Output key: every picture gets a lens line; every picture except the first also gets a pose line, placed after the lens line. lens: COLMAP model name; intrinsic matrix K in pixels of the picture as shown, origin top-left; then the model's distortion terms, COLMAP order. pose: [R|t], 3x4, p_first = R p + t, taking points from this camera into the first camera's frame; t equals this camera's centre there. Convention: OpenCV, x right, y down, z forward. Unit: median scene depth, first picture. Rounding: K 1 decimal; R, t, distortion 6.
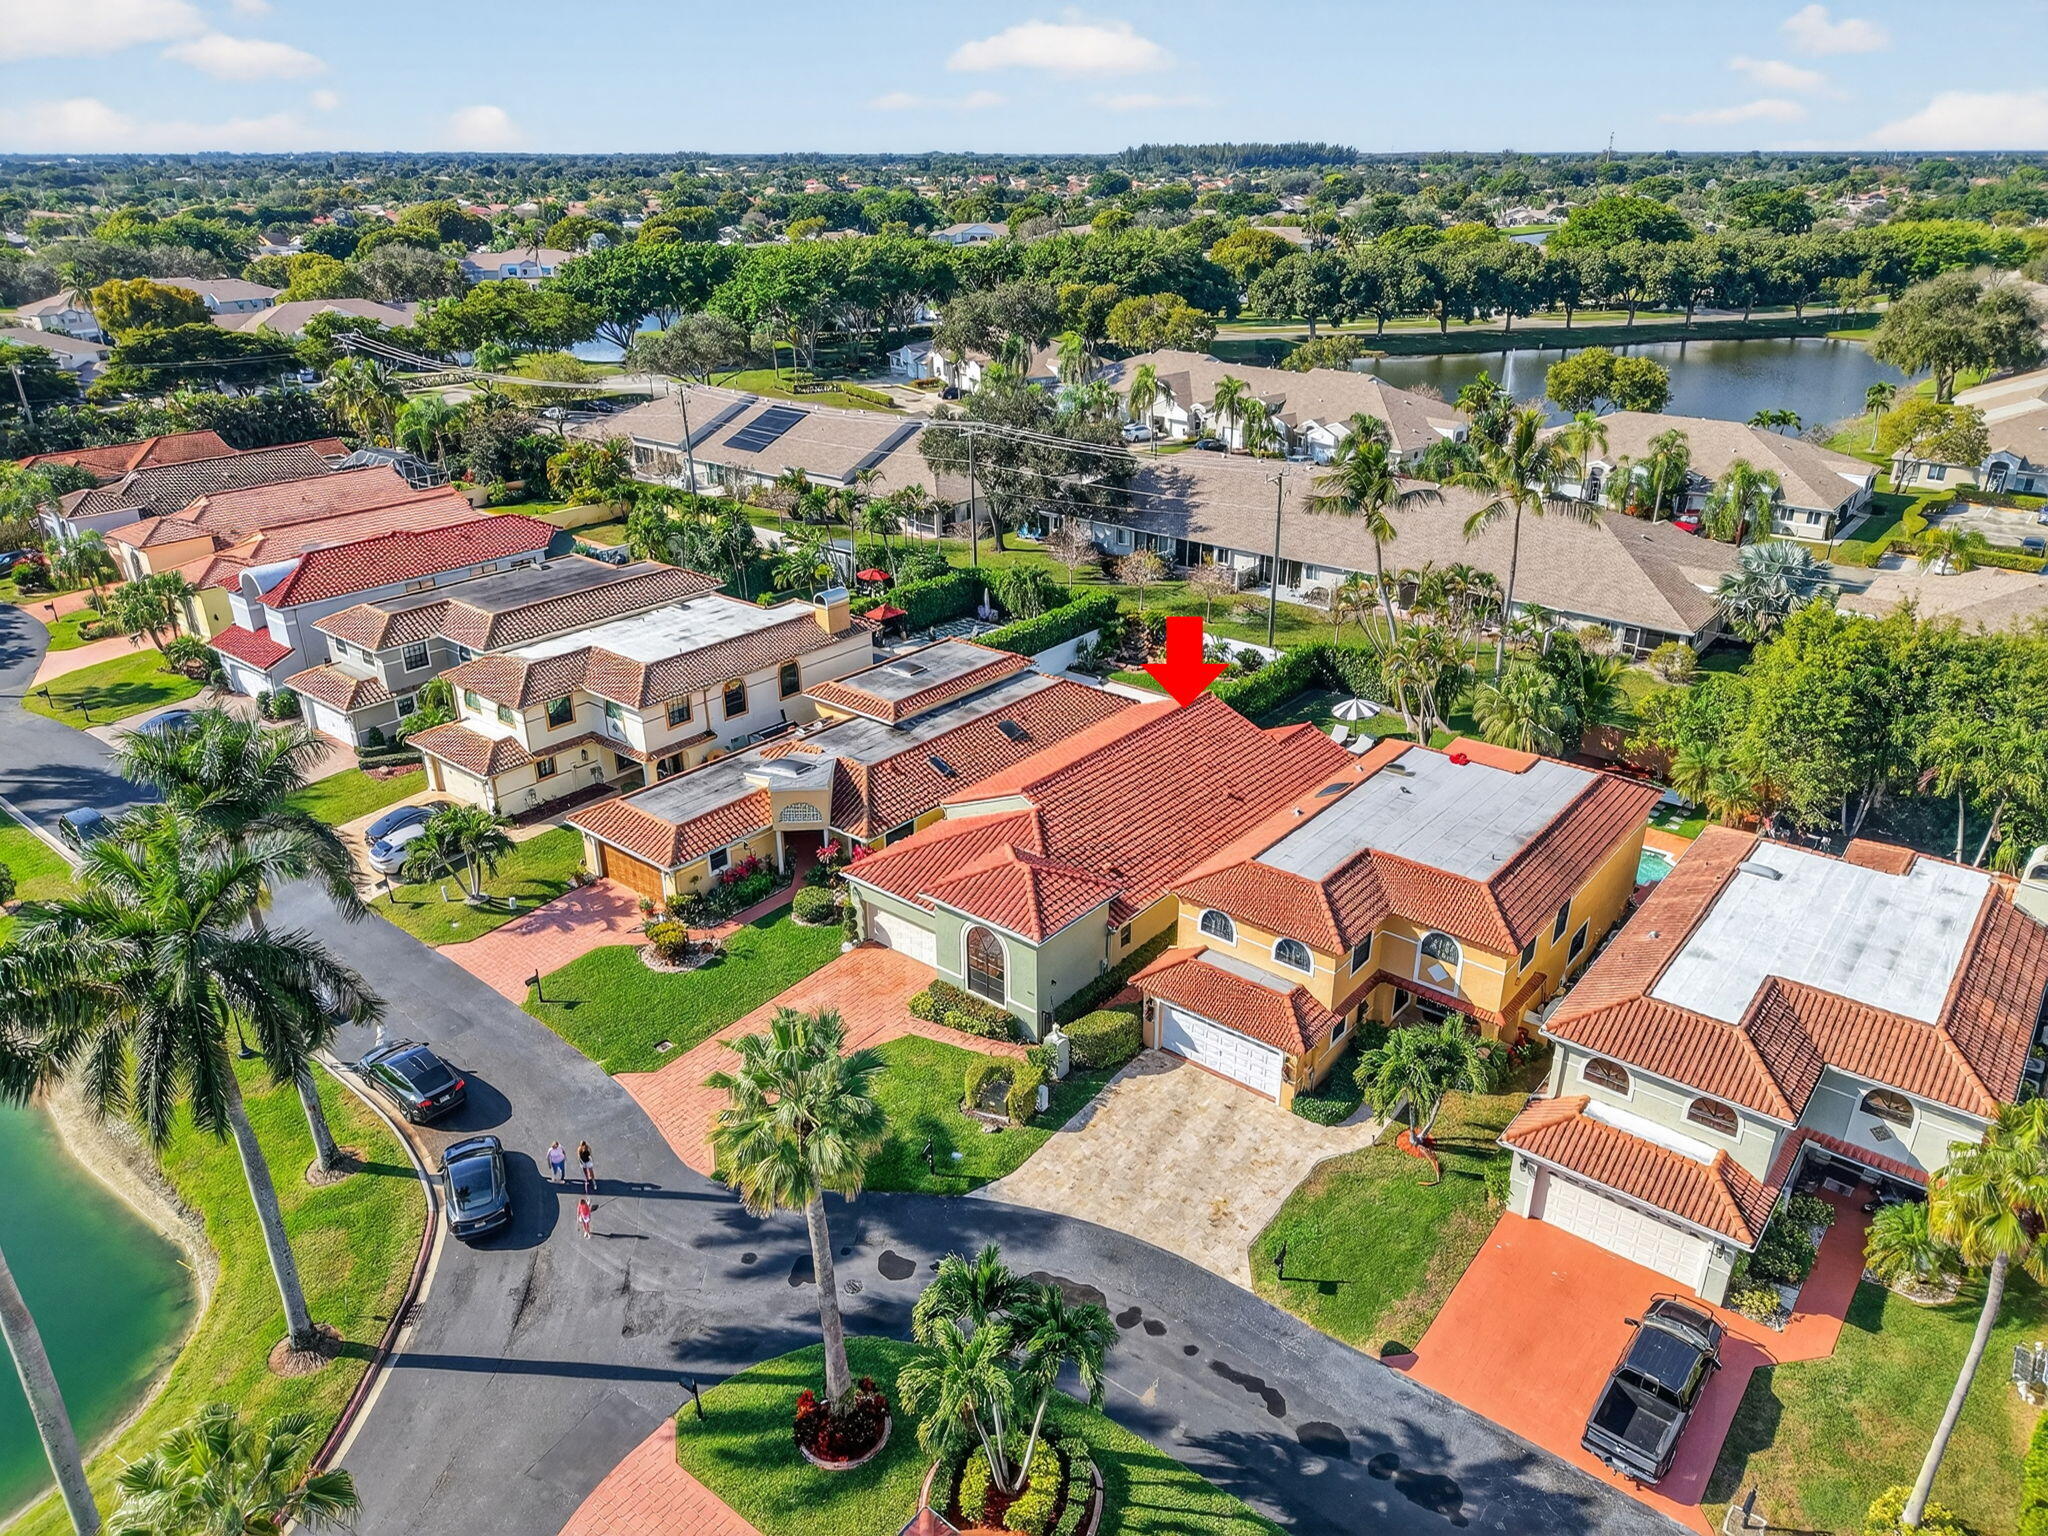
lens RADIAL K [[1366.3, 0, 1026.8], [0, 1366.3, 767.5], [0, 0, 1]] dist [0.006737, -0.008884]
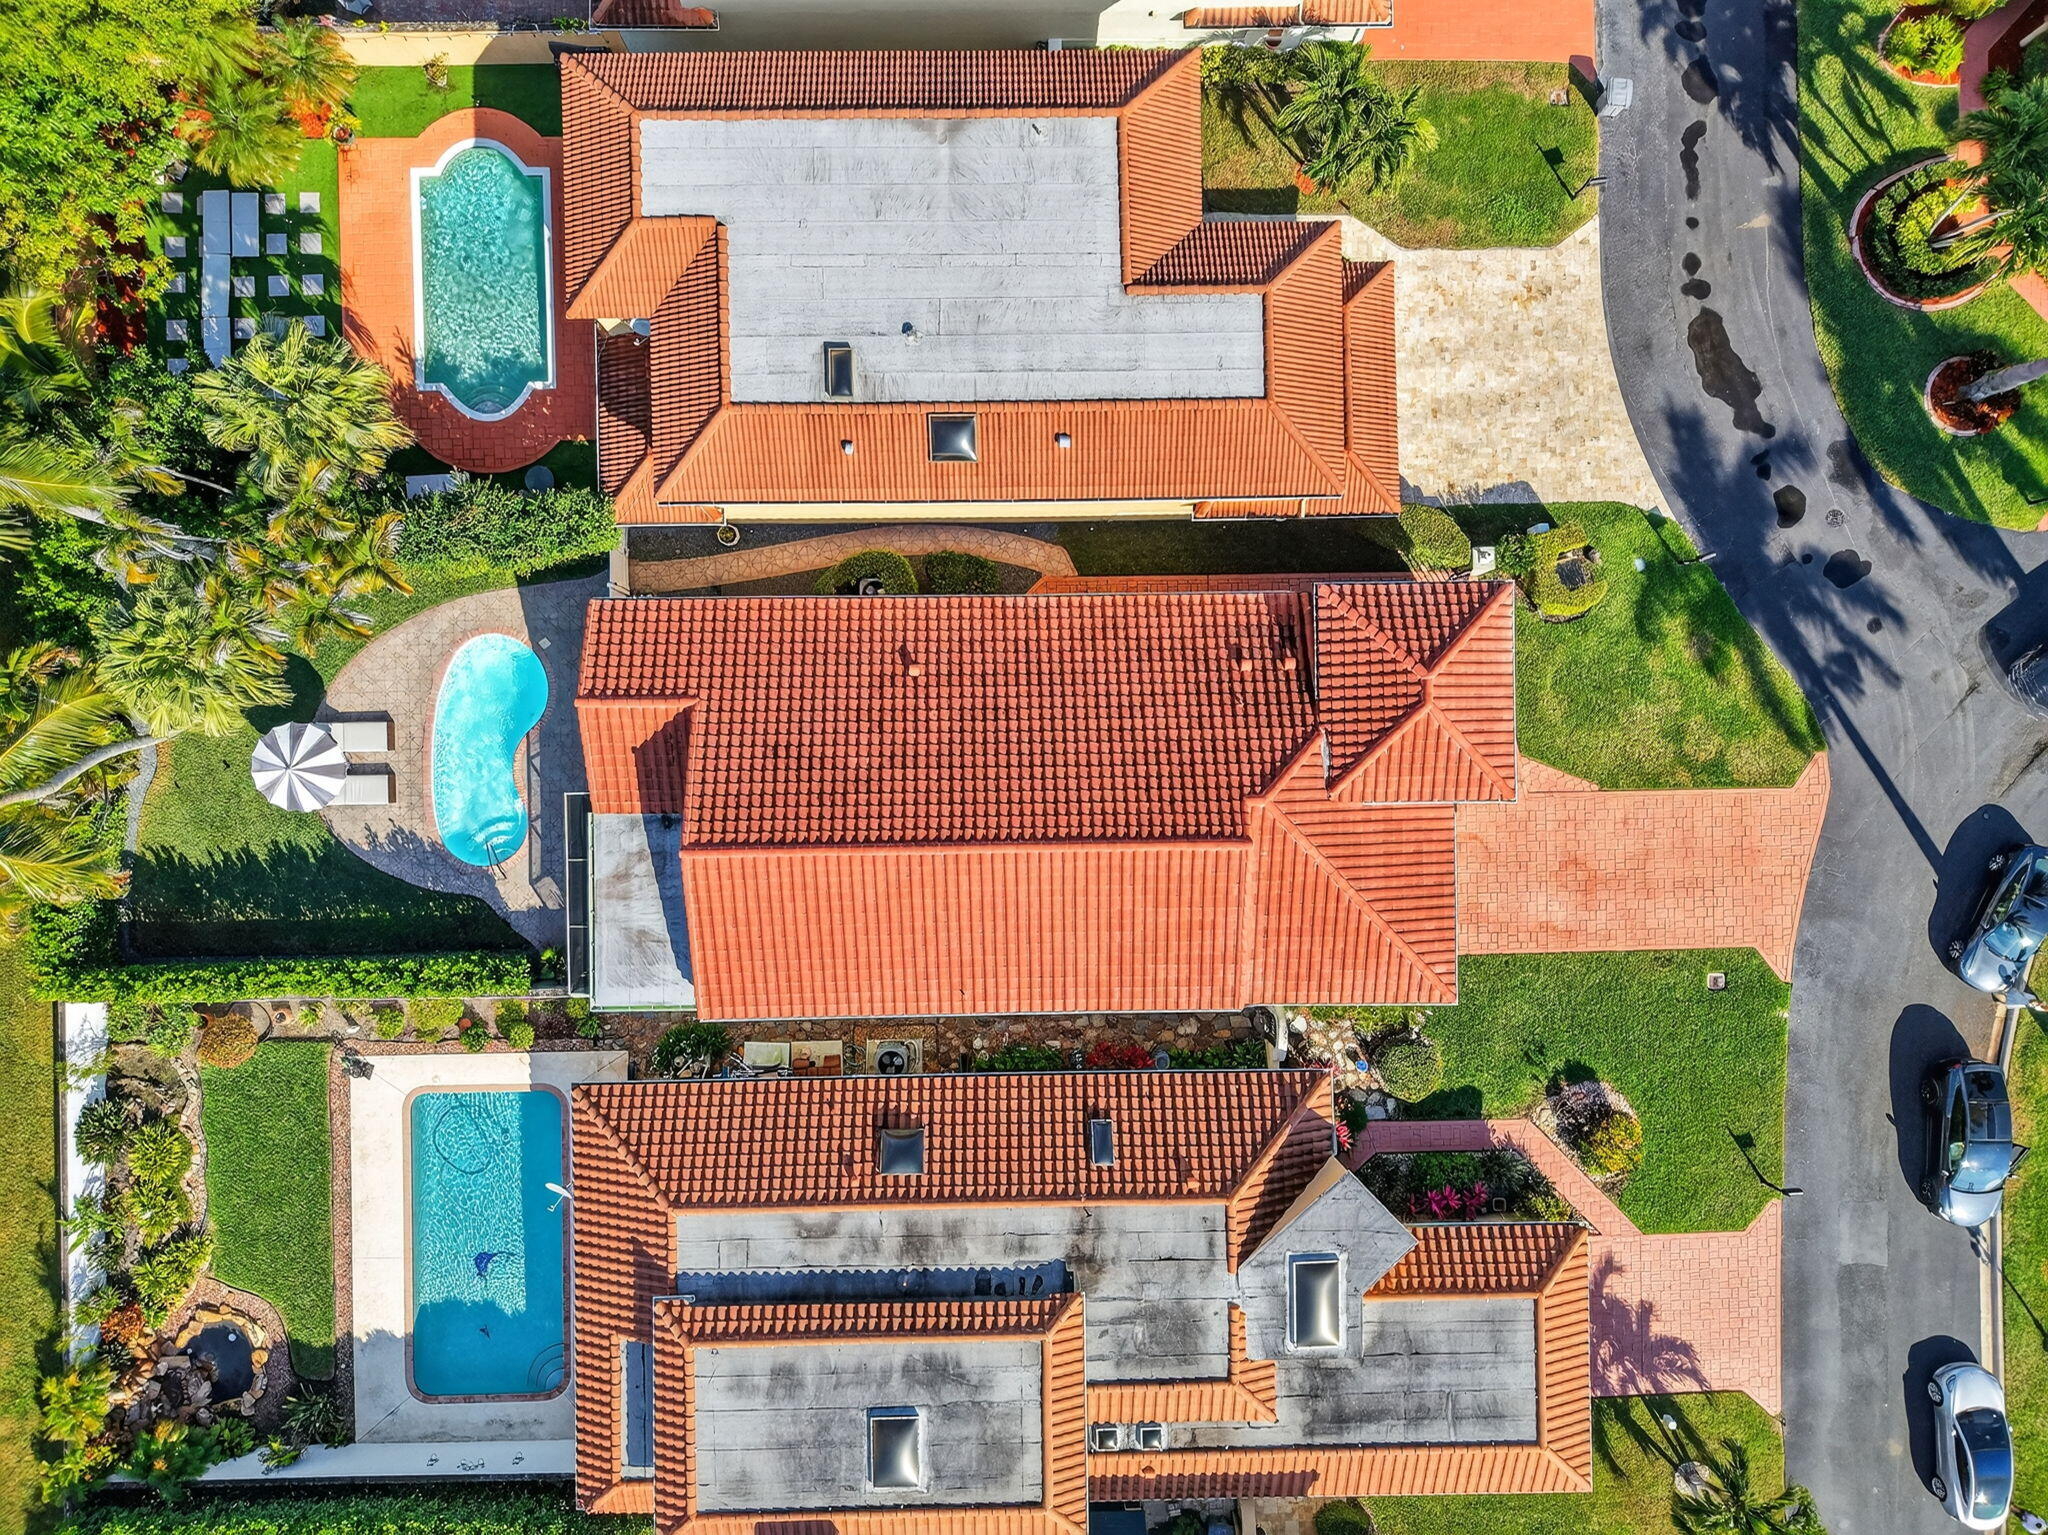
lens RADIAL K [[1366.3, 0, 1023.3], [0, 1366.3, 779.4], [0, 0, 1]] dist [0.006737, -0.008884]
pose [[-0.643572, -0.765366, -0.005471, 0.071208], [0.300587, -0.259315, 0.917825, -0.467332], [-0.703891, 0.589043, 0.396947, 0.661186]]
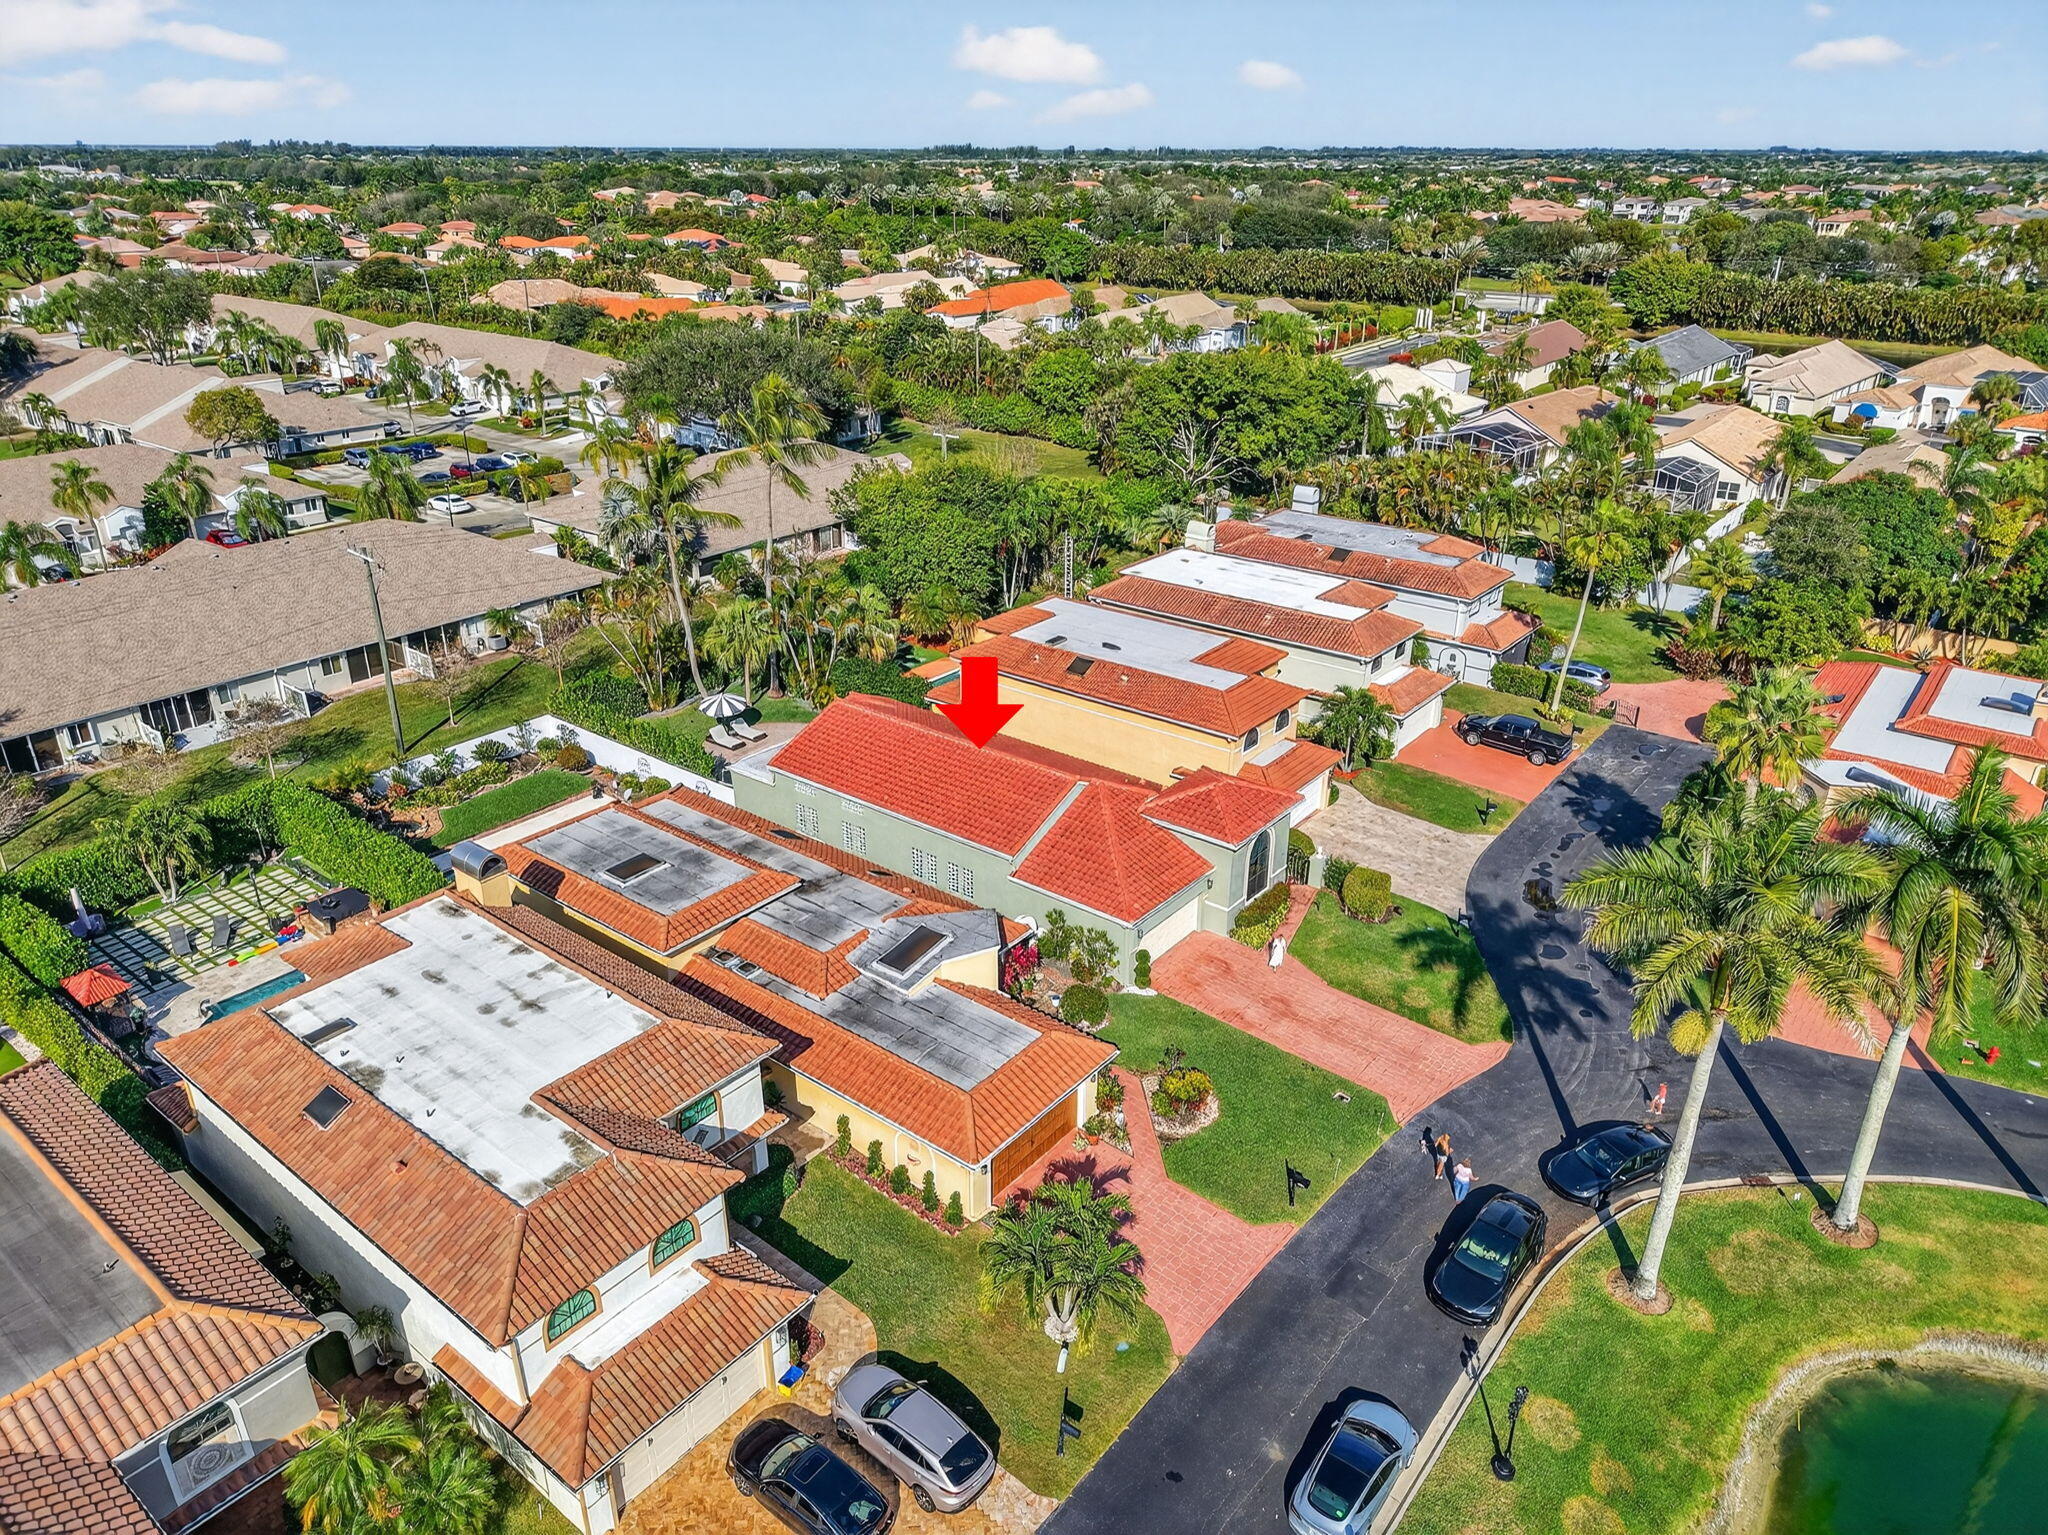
lens RADIAL K [[1366.3, 0, 1035.1], [0, 1366.3, 761.7], [0, 0, 1]] dist [0.006737, -0.008884]
pose [[-0.021646, -0.405380, 0.913892, -0.762755], [0.402368, 0.833274, 0.379150, -0.322307], [-0.915222, 0.375928, 0.145074, 0.715326]]
